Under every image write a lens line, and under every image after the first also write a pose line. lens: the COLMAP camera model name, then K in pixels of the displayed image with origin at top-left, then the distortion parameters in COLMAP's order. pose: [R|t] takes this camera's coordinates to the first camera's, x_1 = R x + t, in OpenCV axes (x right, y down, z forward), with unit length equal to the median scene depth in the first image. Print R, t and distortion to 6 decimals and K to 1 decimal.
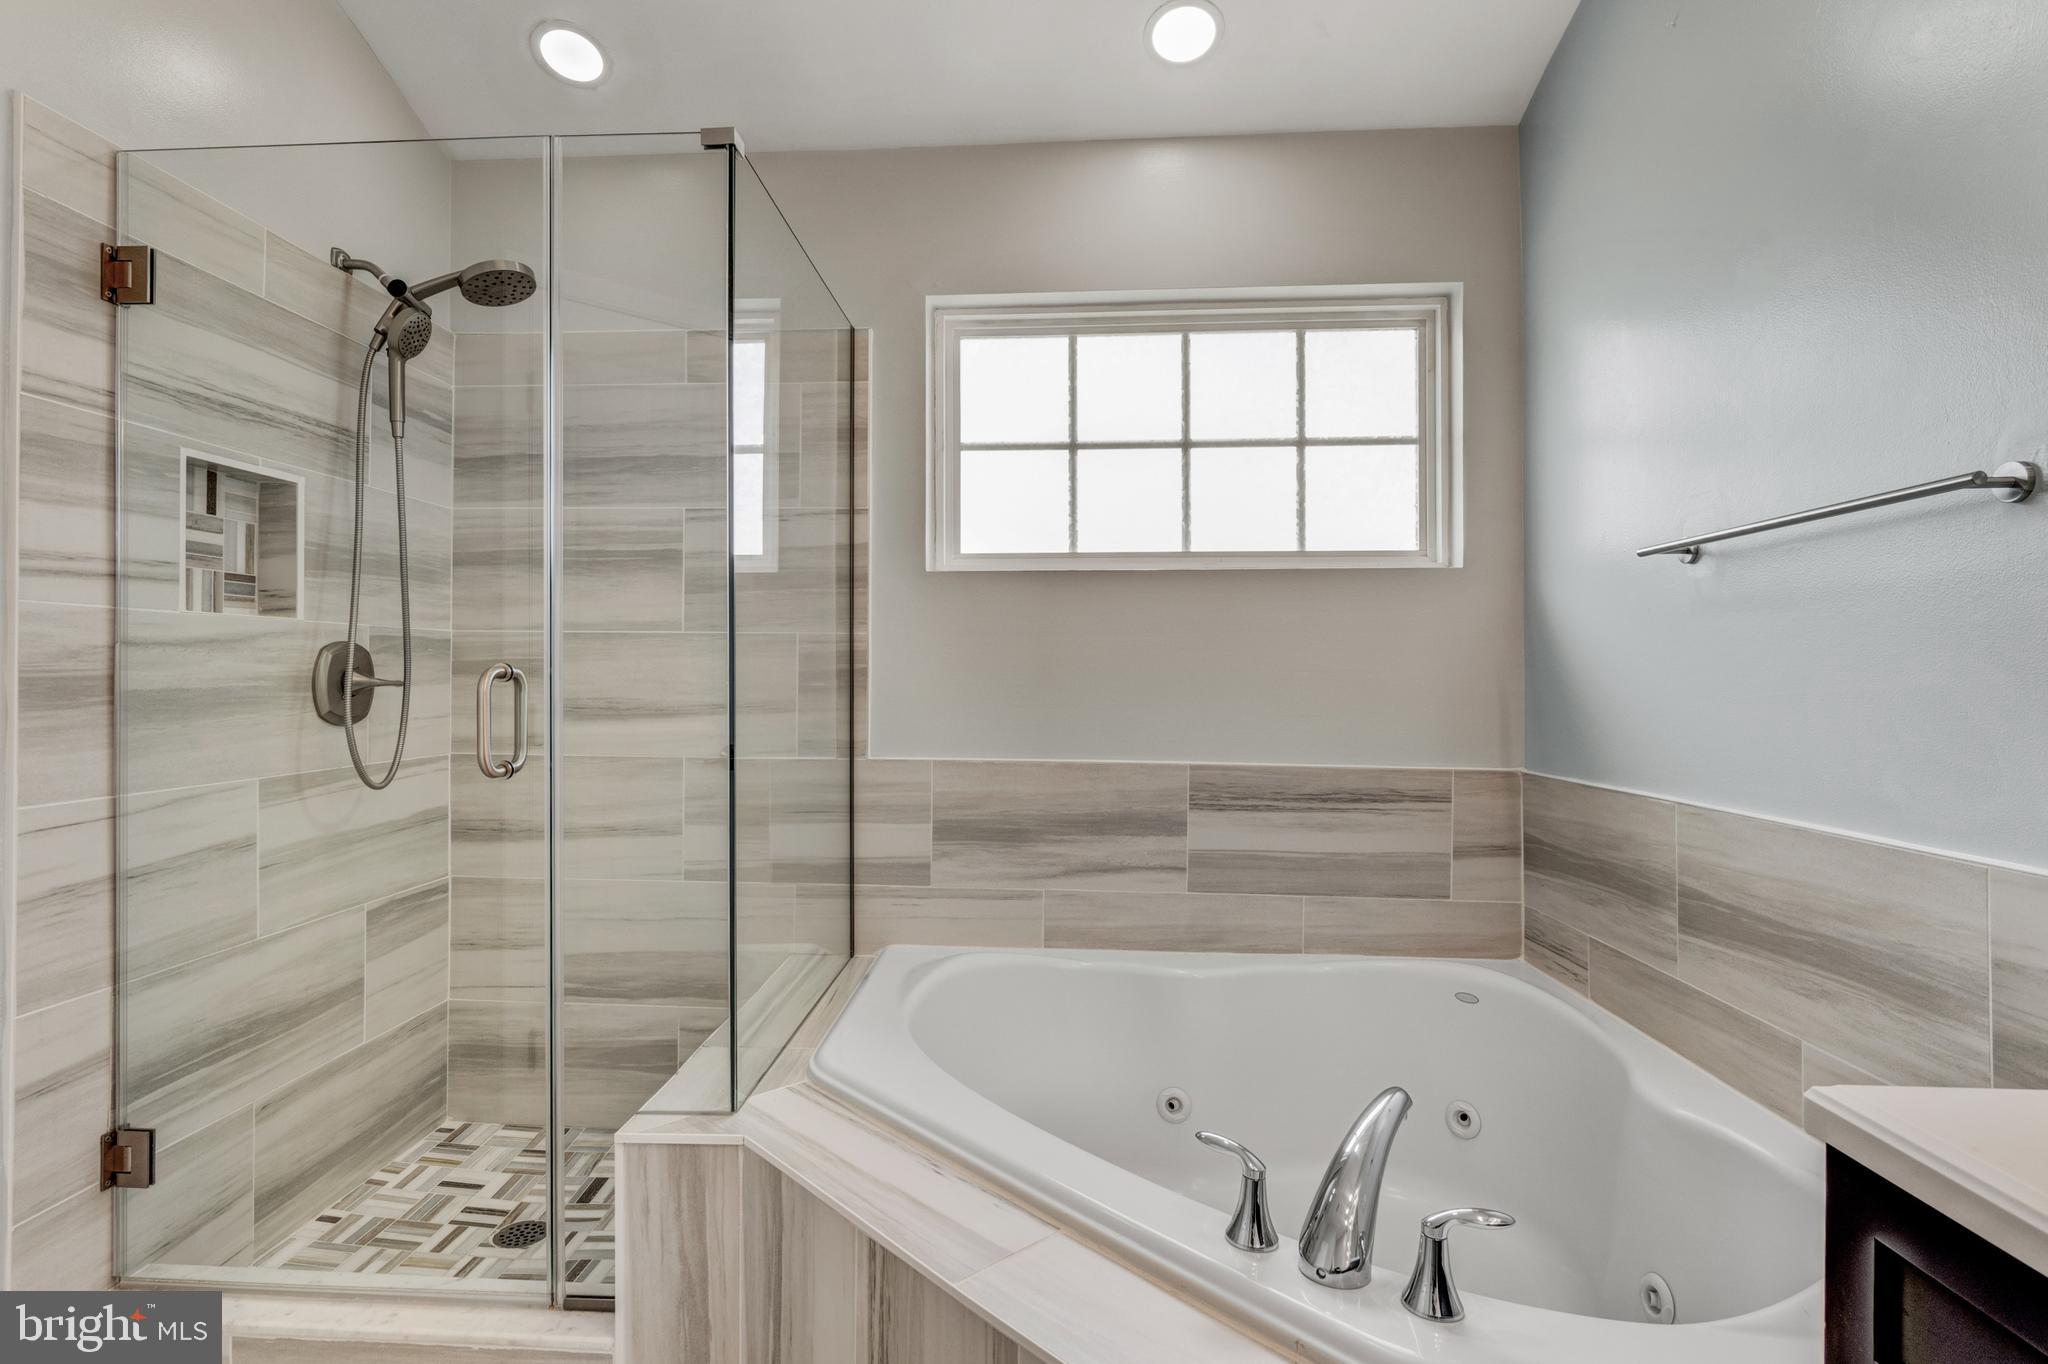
lens RADIAL K [[1047.6, 0, 1012.0], [0, 1047.6, 664.2], [0, 0, 1]] dist [-0.002489, -0.000398]
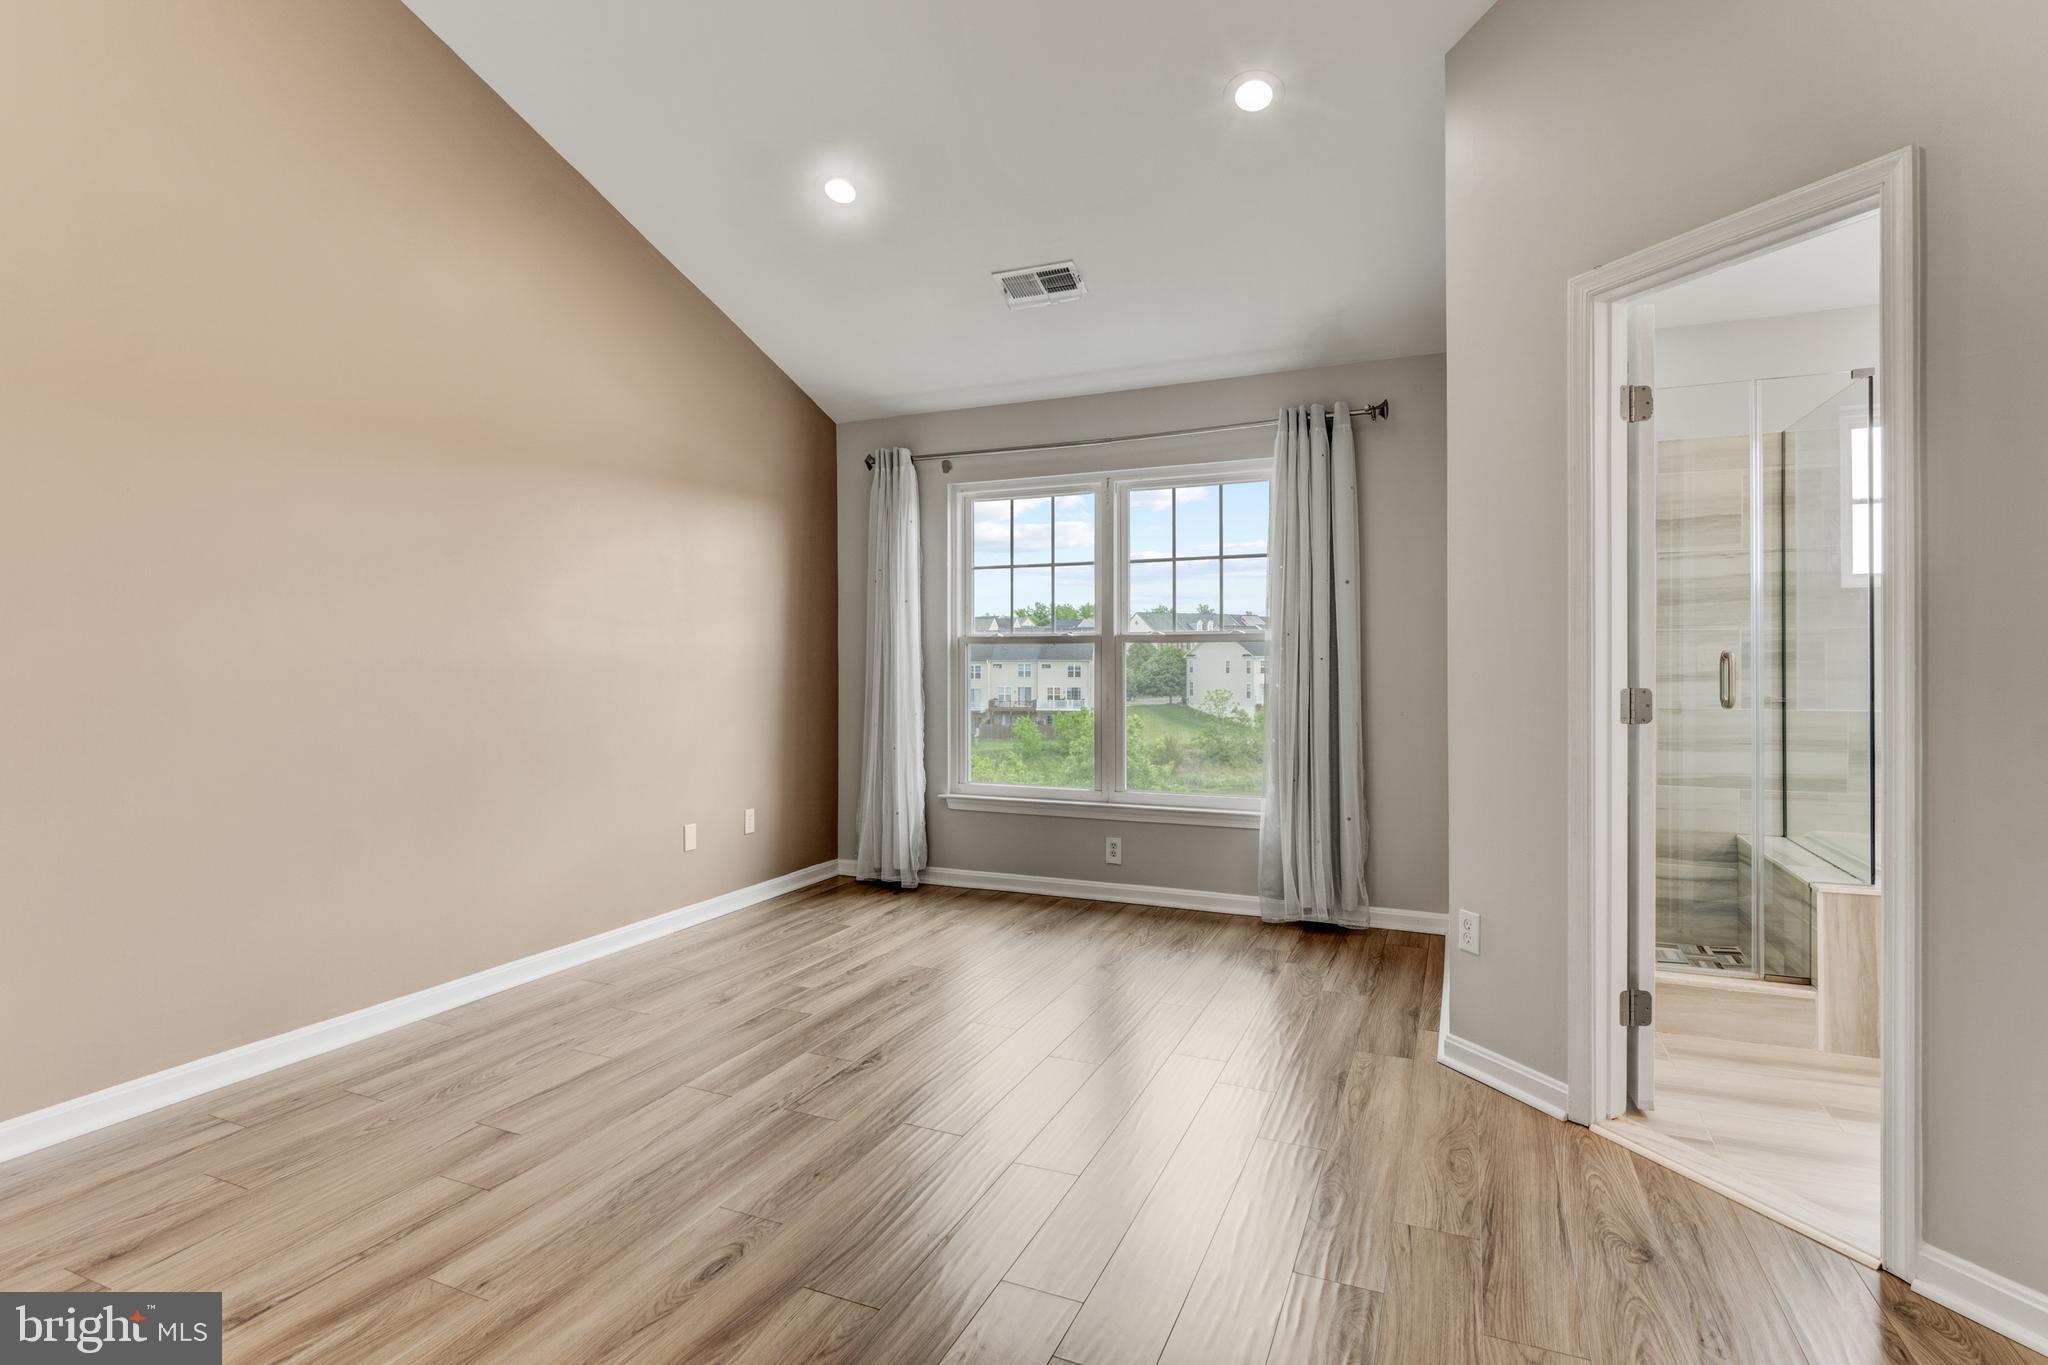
lens RADIAL K [[1047.6, 0, 1012.0], [0, 1047.6, 664.7], [0, 0, 1]] dist [-0.002489, -0.000398]
pose [[0.938255, -0.003985, -0.345923, -0.719175], [0.009320, 0.999862, 0.013761, -0.009750], [0.345820, -0.016135, 0.938162, -0.881884]]
